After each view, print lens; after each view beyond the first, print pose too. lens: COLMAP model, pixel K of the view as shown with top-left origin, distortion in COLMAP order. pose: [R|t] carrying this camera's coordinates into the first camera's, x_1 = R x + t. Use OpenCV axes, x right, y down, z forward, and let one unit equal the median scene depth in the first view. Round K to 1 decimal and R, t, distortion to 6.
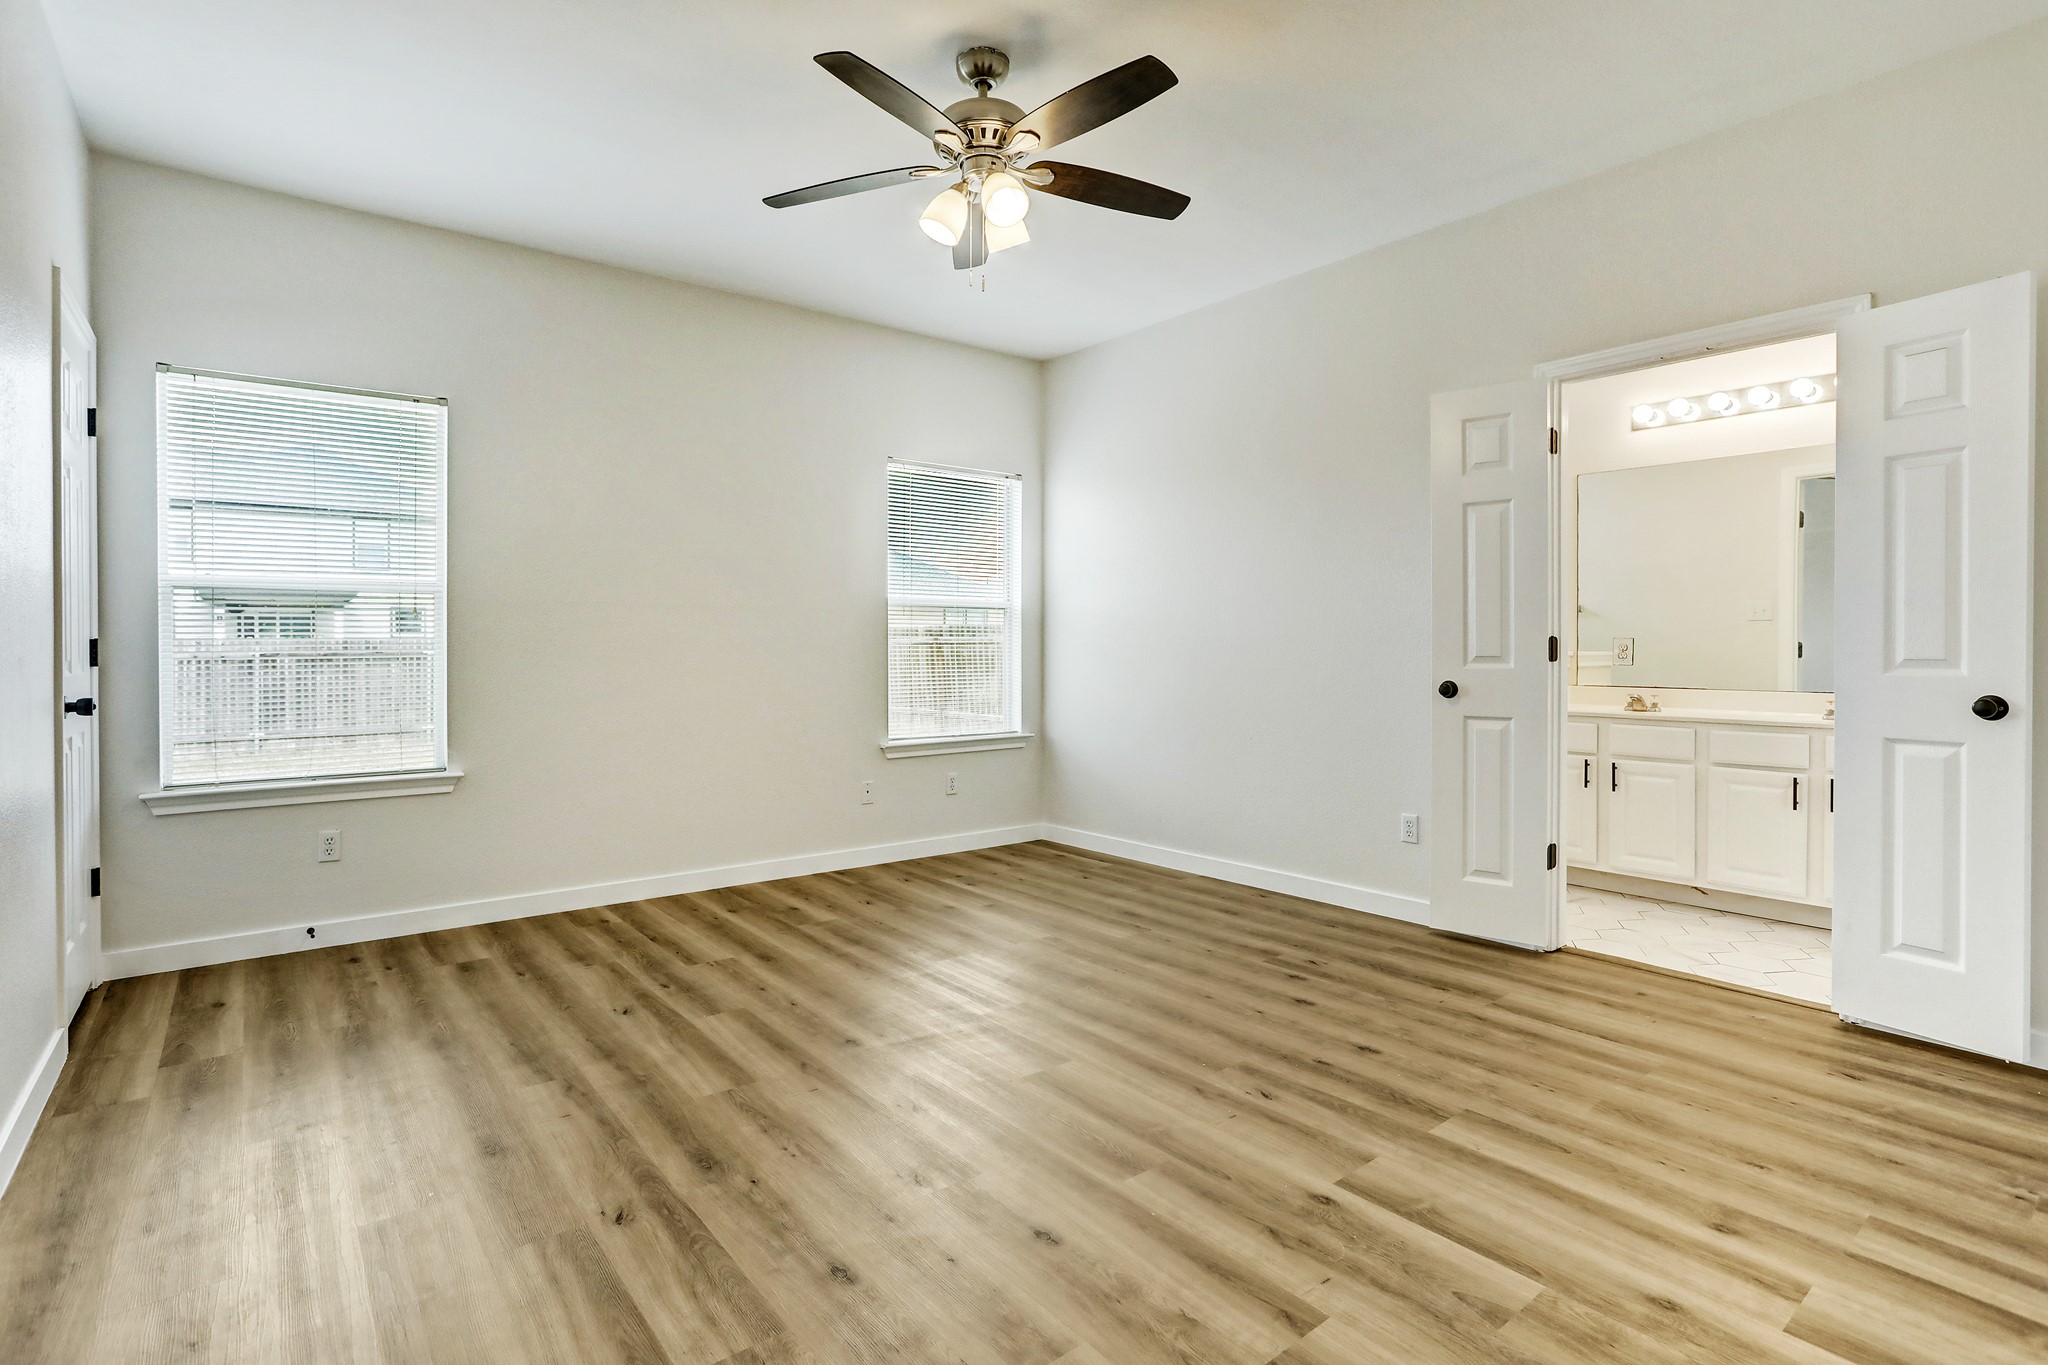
lens RADIAL K [[995.7, 0, 1010.7], [0, 995.7, 656.1], [0, 0, 1]] dist [-0.065757, 0.030303]
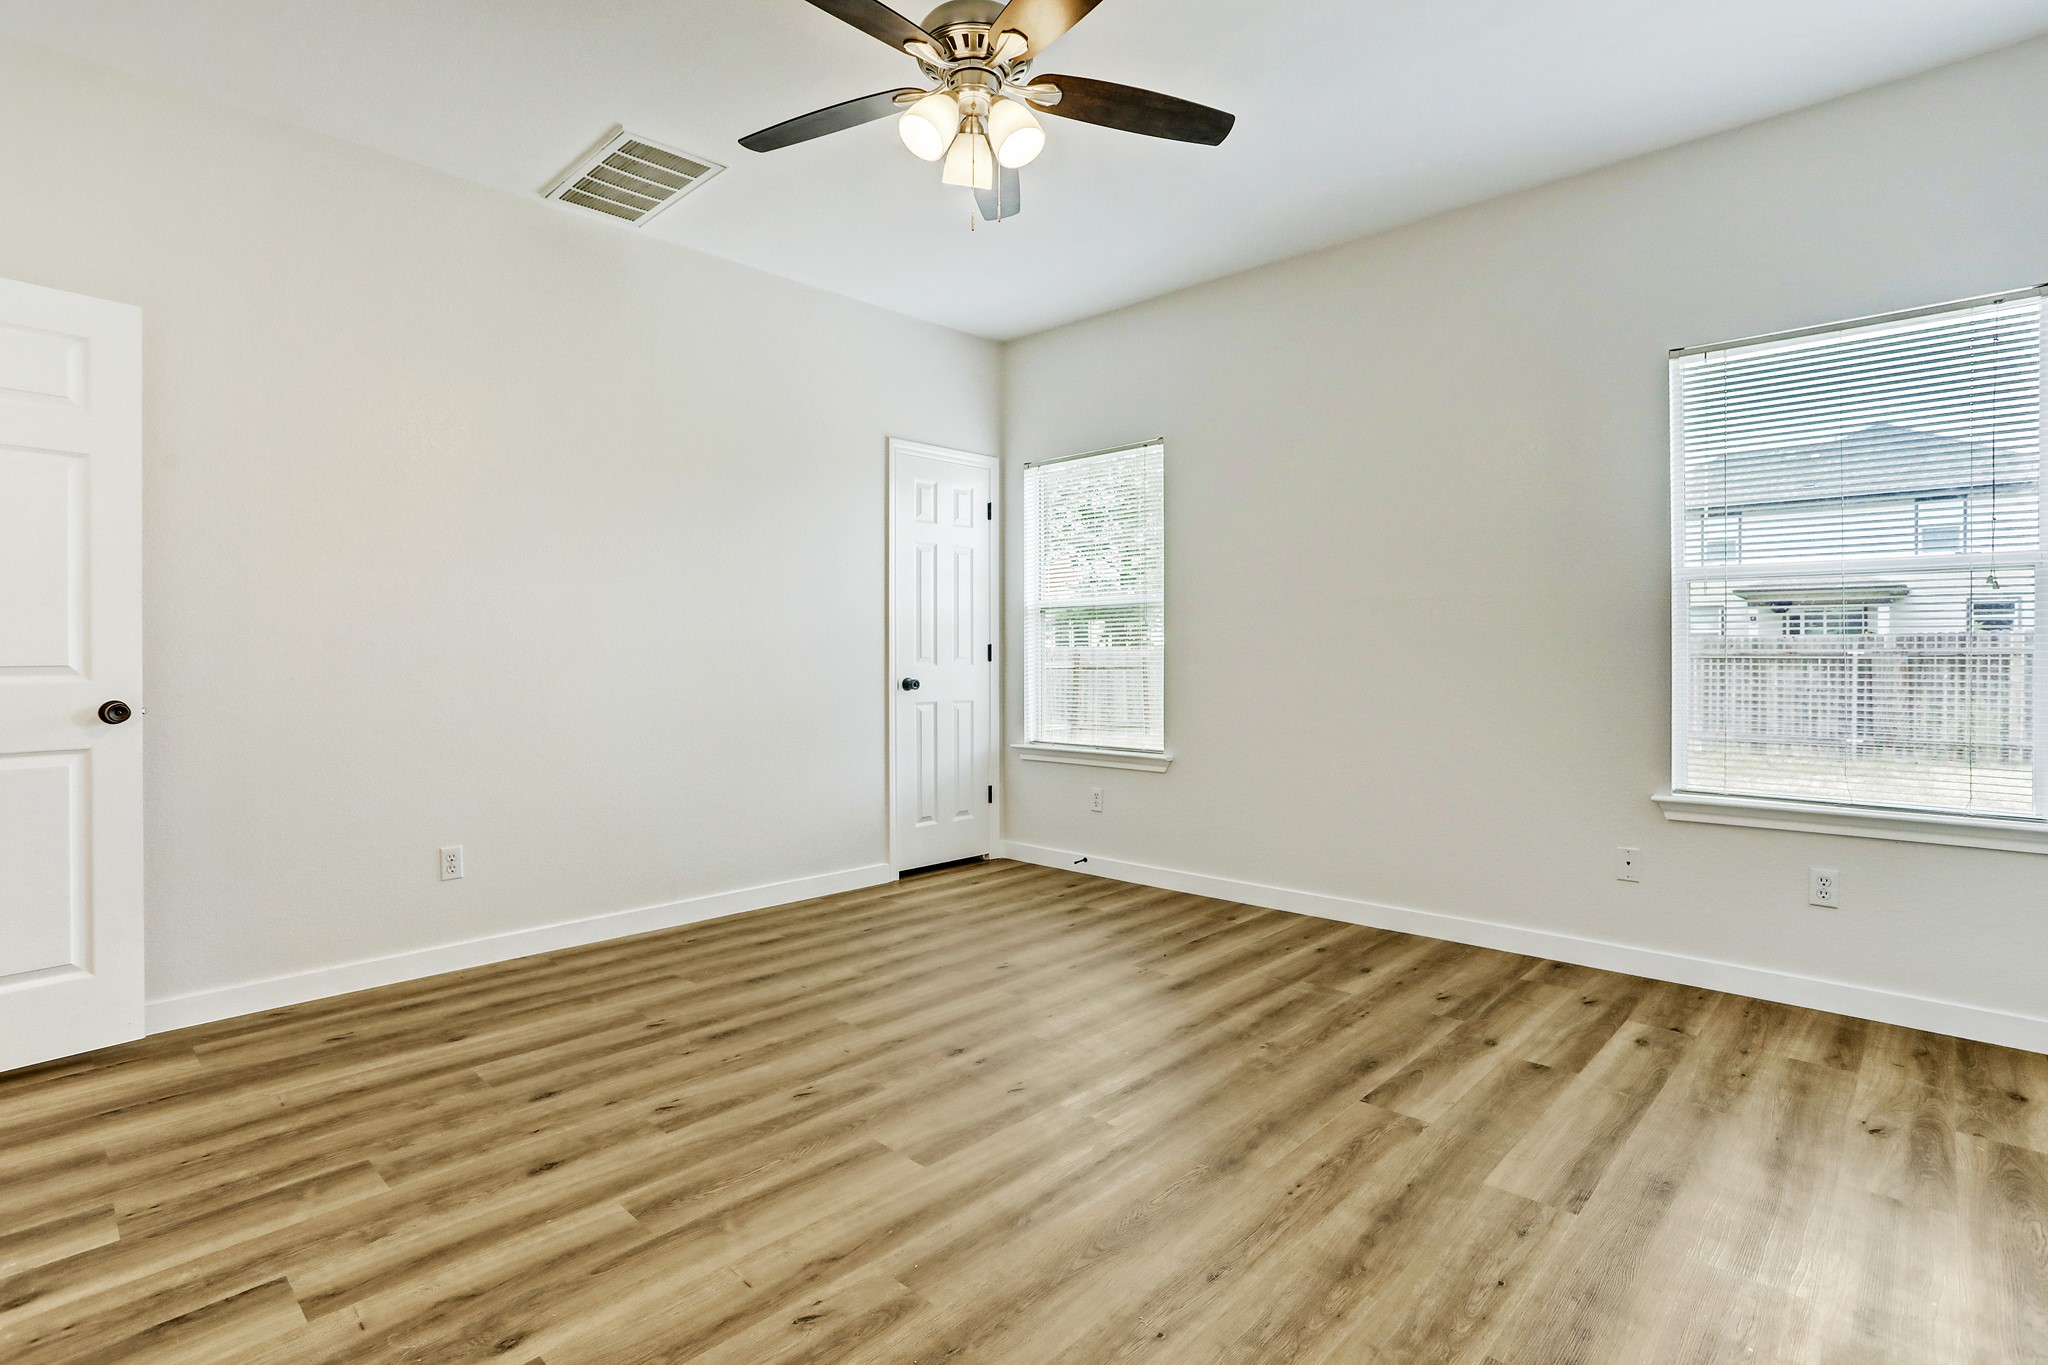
lens RADIAL K [[995.7, 0, 1010.7], [0, 995.7, 656.1], [0, 0, 1]] dist [-0.065757, 0.030303]
pose [[0.138336, 0.004136, -0.990377, 0.686904], [-0.004918, 0.999982, 0.003489, -0.004264], [0.990373, 0.004388, 0.138354, 0.770599]]
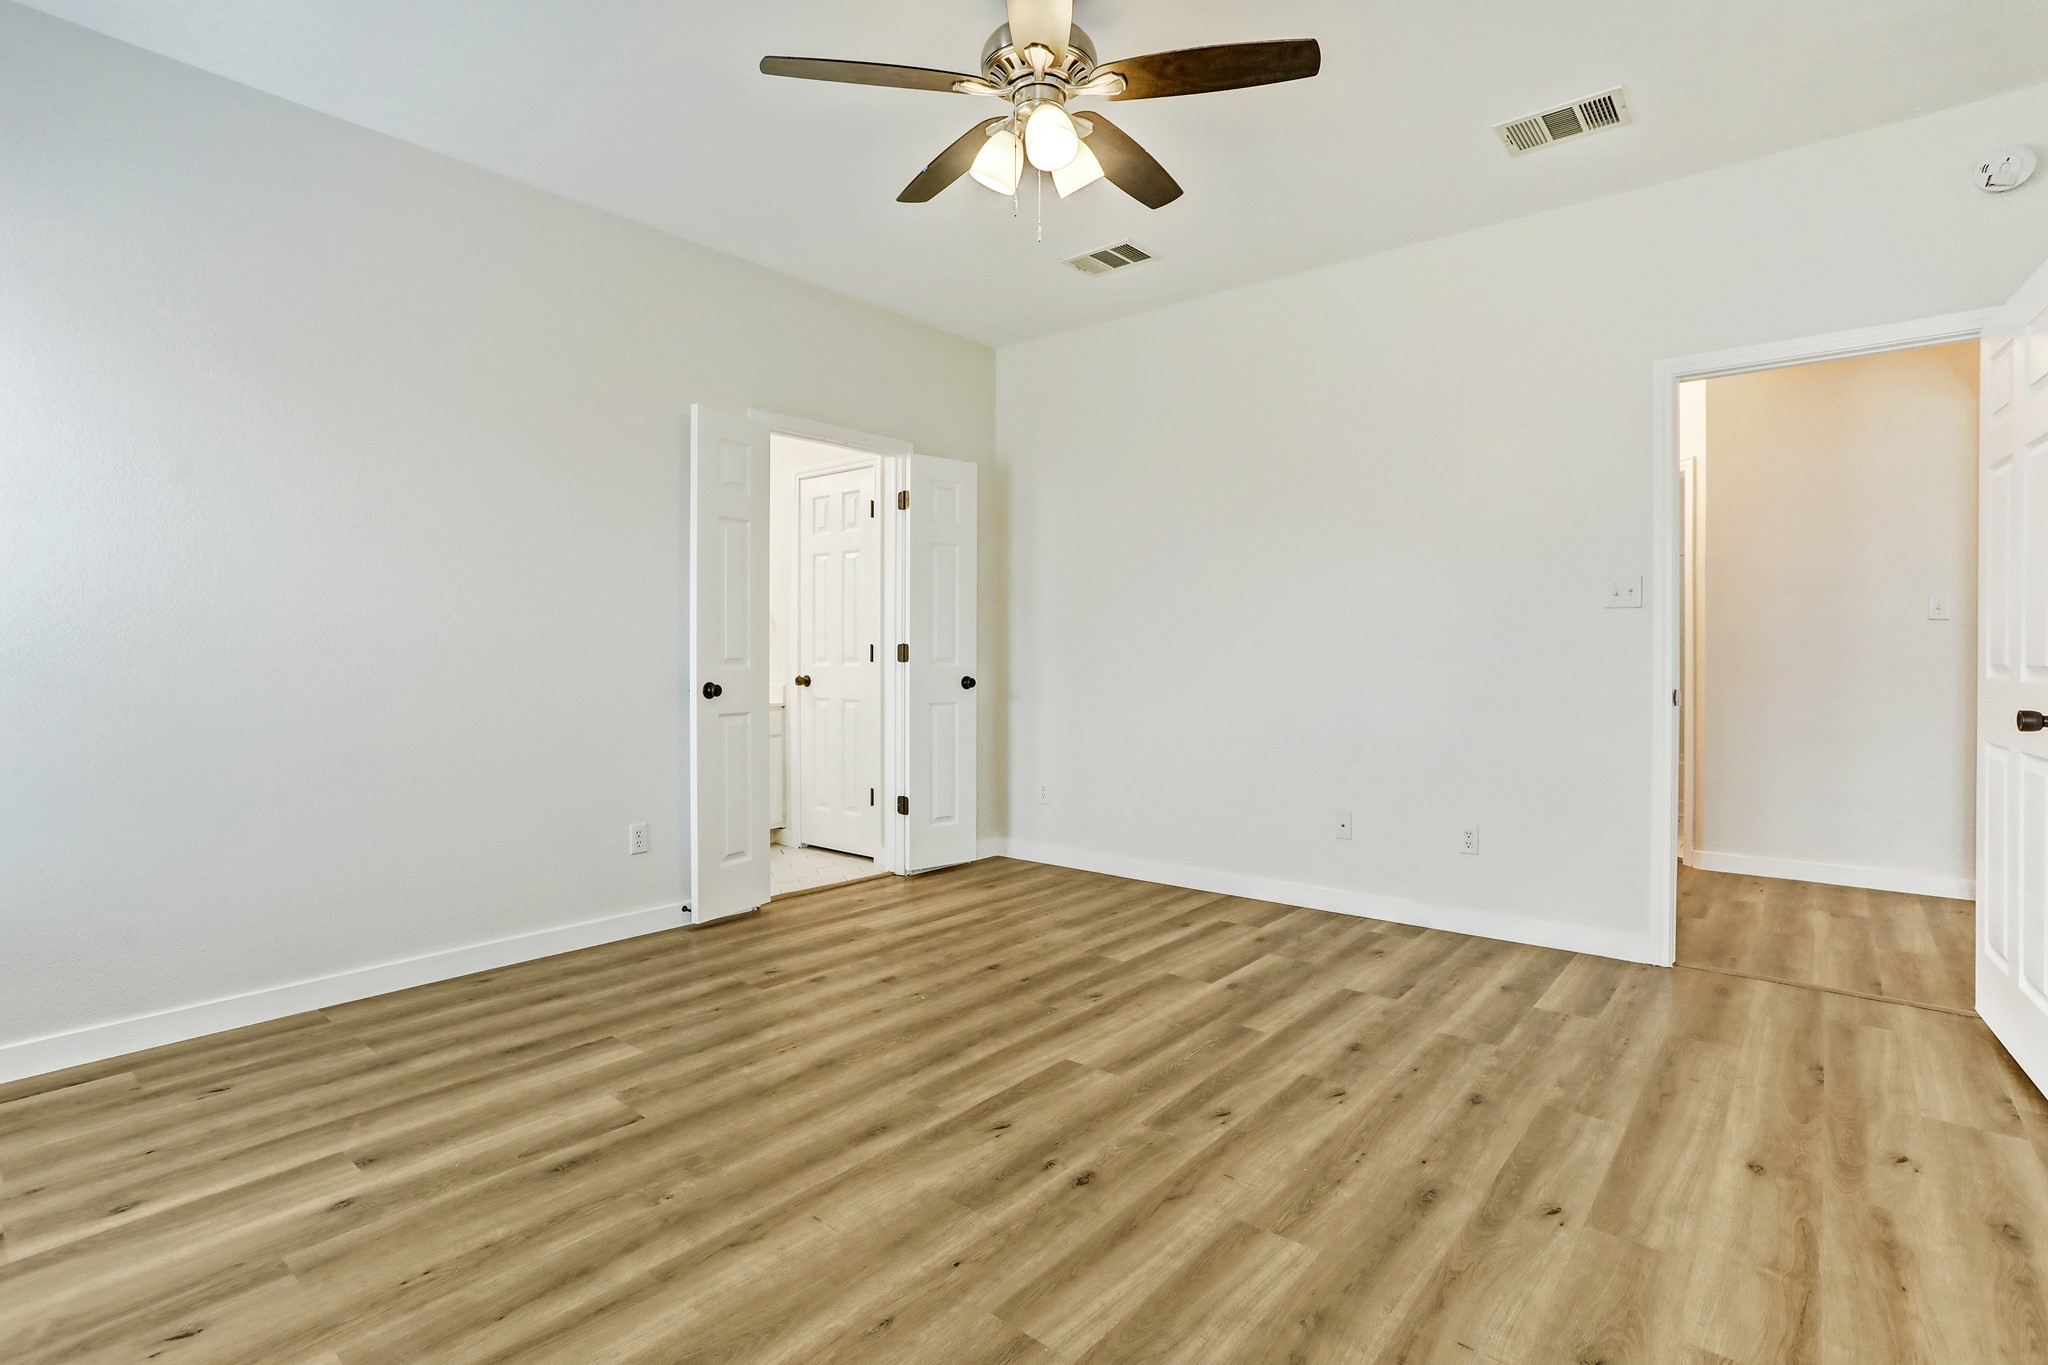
lens RADIAL K [[995.7, 0, 1010.7], [0, 995.7, 656.1], [0, 0, 1]] dist [-0.065757, 0.030303]
pose [[-0.199462, -0.003322, 0.979900, -0.734913], [0.007987, 0.999956, 0.005016, -0.006327], [-0.979873, 0.008827, -0.199426, 1.008762]]
